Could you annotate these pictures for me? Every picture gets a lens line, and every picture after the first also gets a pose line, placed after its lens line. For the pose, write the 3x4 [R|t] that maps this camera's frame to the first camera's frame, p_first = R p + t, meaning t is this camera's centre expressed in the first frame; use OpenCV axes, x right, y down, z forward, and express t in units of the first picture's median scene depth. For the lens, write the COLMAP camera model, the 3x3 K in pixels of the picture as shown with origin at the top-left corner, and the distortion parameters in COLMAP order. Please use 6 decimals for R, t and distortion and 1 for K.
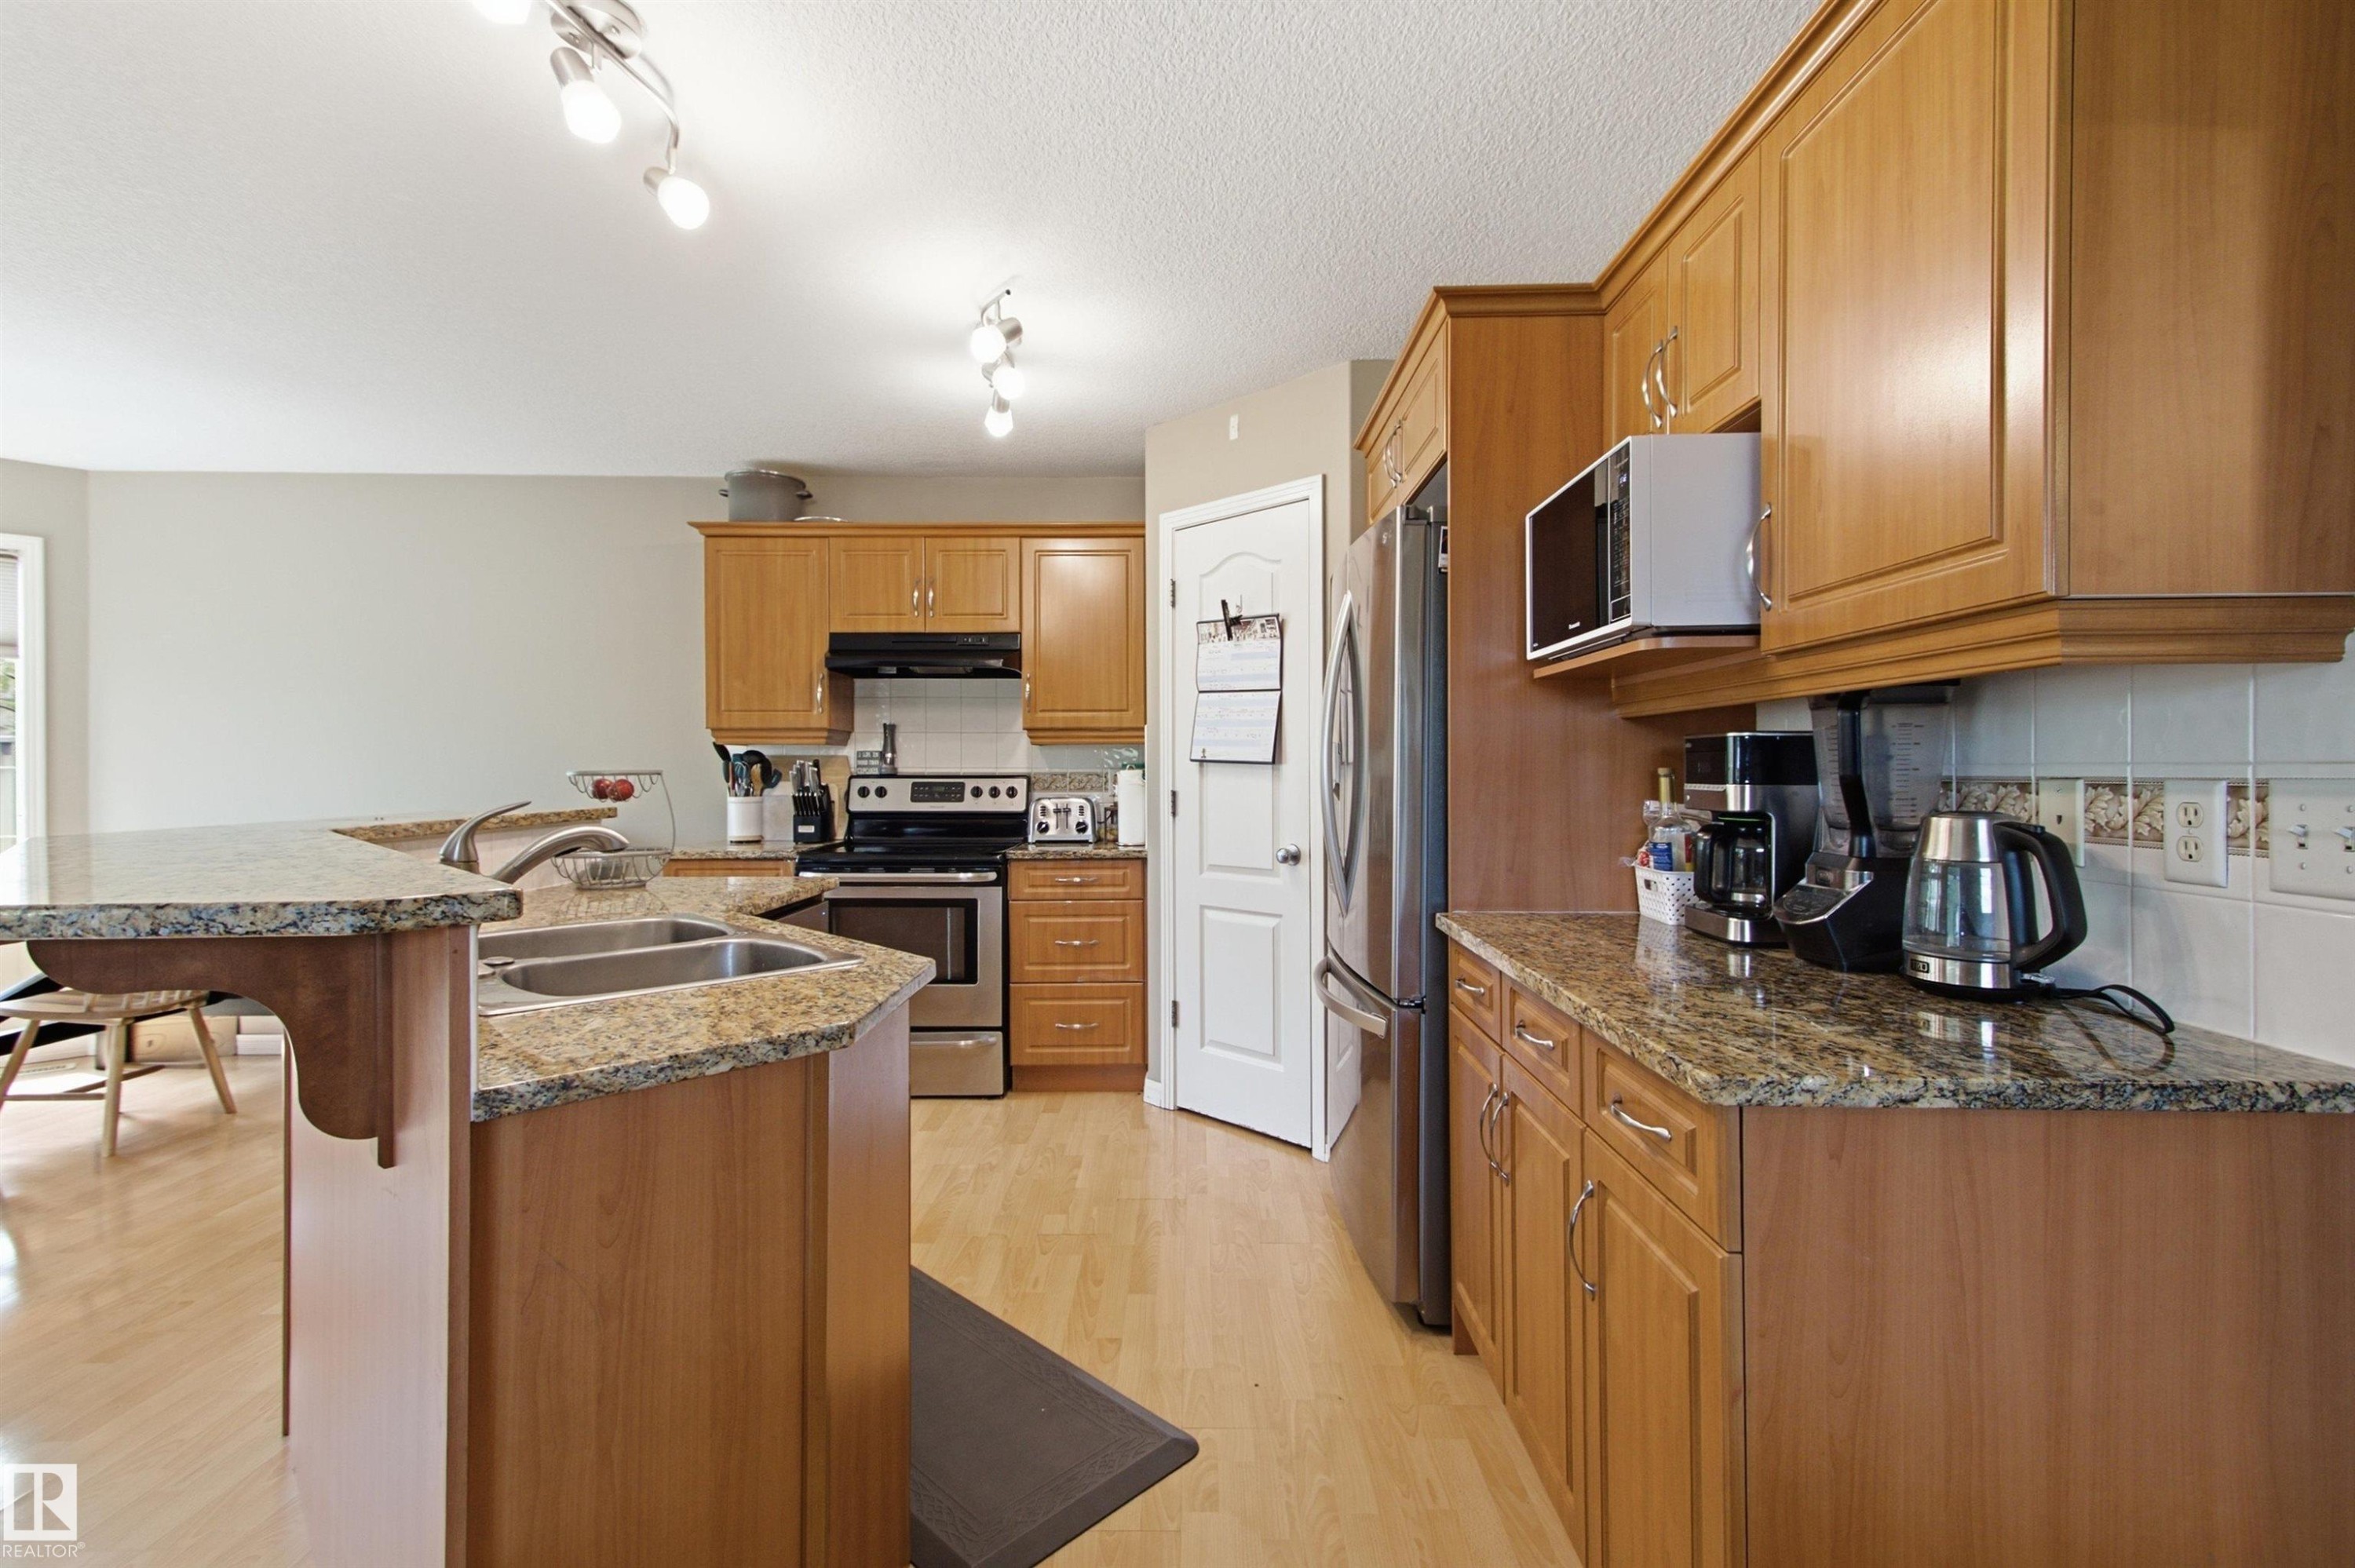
lens RADIAL K [[1059.2, 0, 1180.3], [0, 1059.2, 770.2], [0, 0, 1]] dist [0.030724, -0.008631]
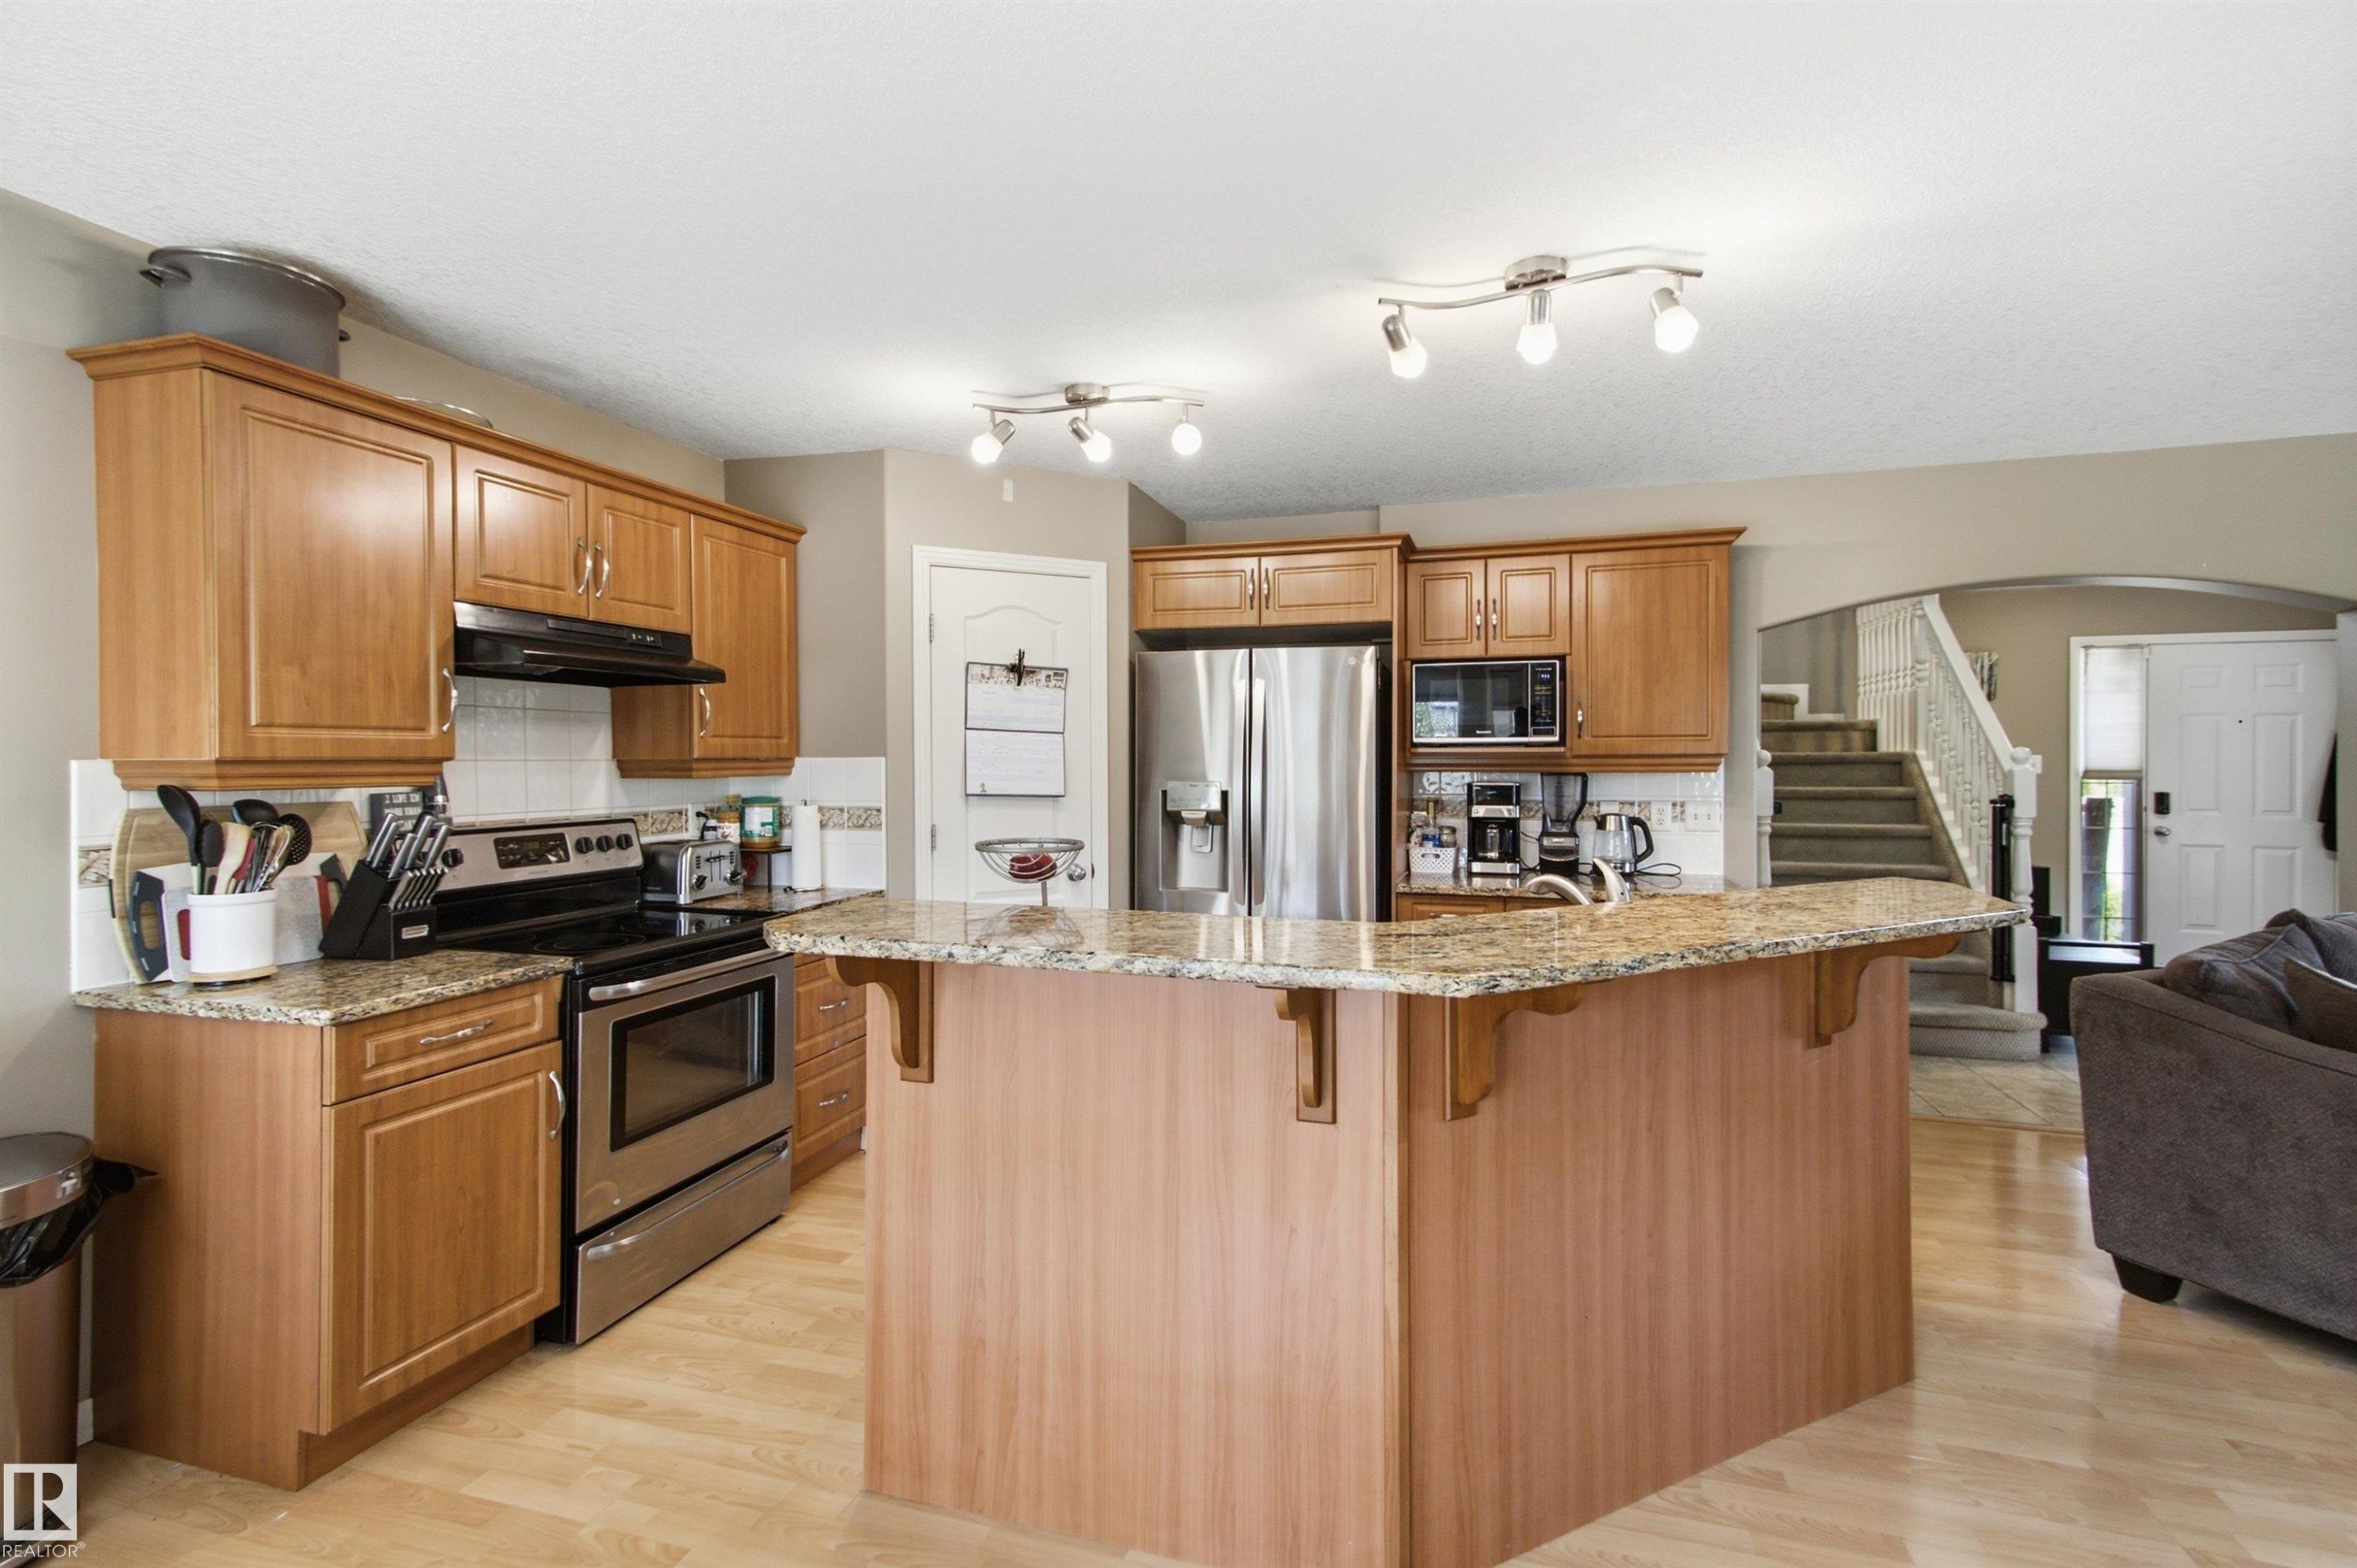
lens RADIAL K [[1060.2, 0, 1181.3], [0, 1060.2, 770.2], [0, 0, 1]] dist [0.030724, -0.008631]
pose [[0.290399, -0.011928, 0.956831, -0.796423], [0.003052, 0.999929, 0.011539, -0.038684], [-0.956901, -0.000431, 0.290415, 0.427158]]
